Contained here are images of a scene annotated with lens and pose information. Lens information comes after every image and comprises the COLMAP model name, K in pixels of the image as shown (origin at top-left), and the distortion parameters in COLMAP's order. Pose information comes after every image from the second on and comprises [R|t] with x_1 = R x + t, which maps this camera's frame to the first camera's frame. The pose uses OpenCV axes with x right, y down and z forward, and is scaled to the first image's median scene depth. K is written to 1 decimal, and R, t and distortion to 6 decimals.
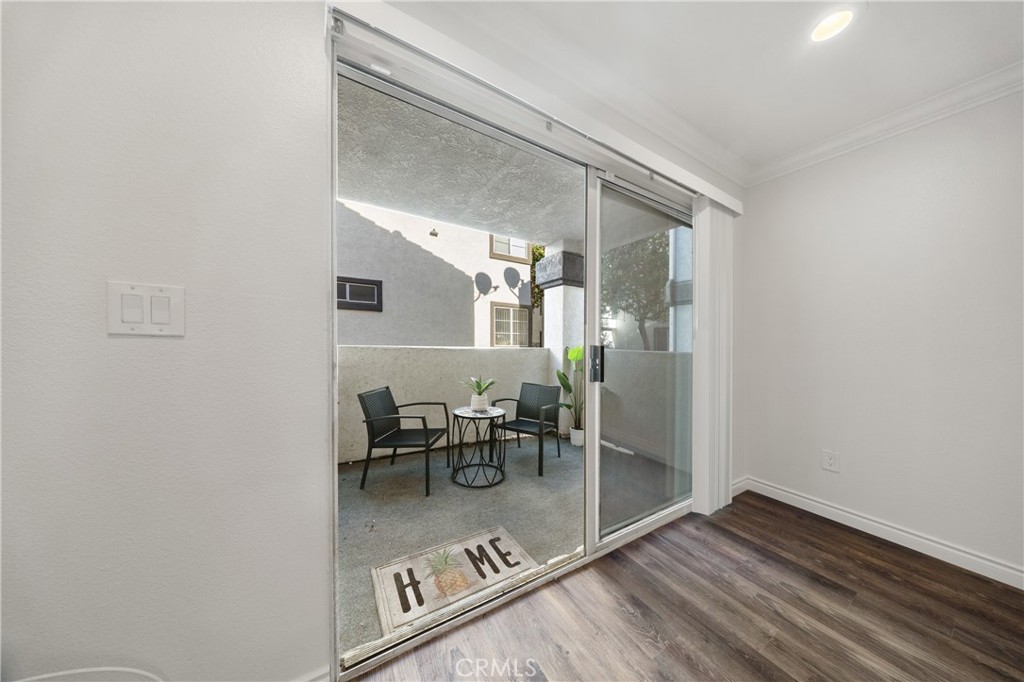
lens RADIAL K [[301.3, 0, 509.2], [0, 301.3, 341.2], [0, 0, 1]] dist [-0.000482, -0.000053]
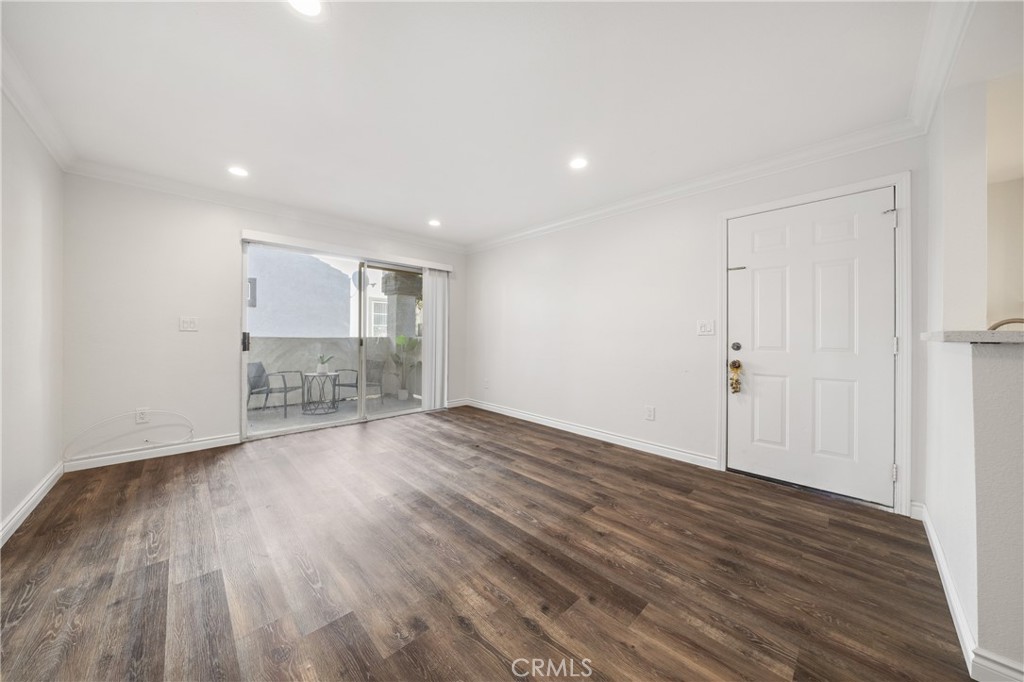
lens RADIAL K [[349.7, 0, 512.4], [0, 349.7, 327.0], [0, 0, 1]] dist [-0.000095, -0.000554]
pose [[0.972181, -0.003367, 0.234205, 0.447405], [0.007468, 0.999834, -0.016624, 0.009057], [-0.234110, 0.017910, 0.972045, -1.085985]]
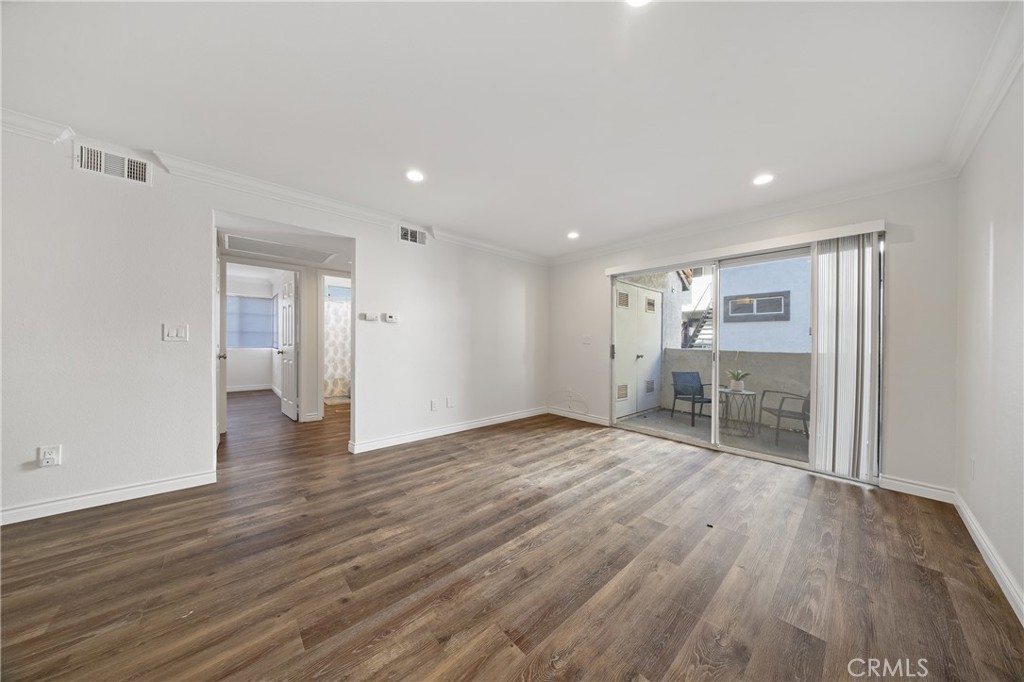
lens RADIAL K [[324.9, 0, 507.1], [0, 324.9, 345.6], [0, 0, 1]] dist [-0.007220, -0.000102]
pose [[0.183560, -0.002763, -0.983005, 1.229555], [-0.009572, 0.999944, -0.004598, 0.015082], [0.982962, 0.010253, 0.183524, -0.439935]]
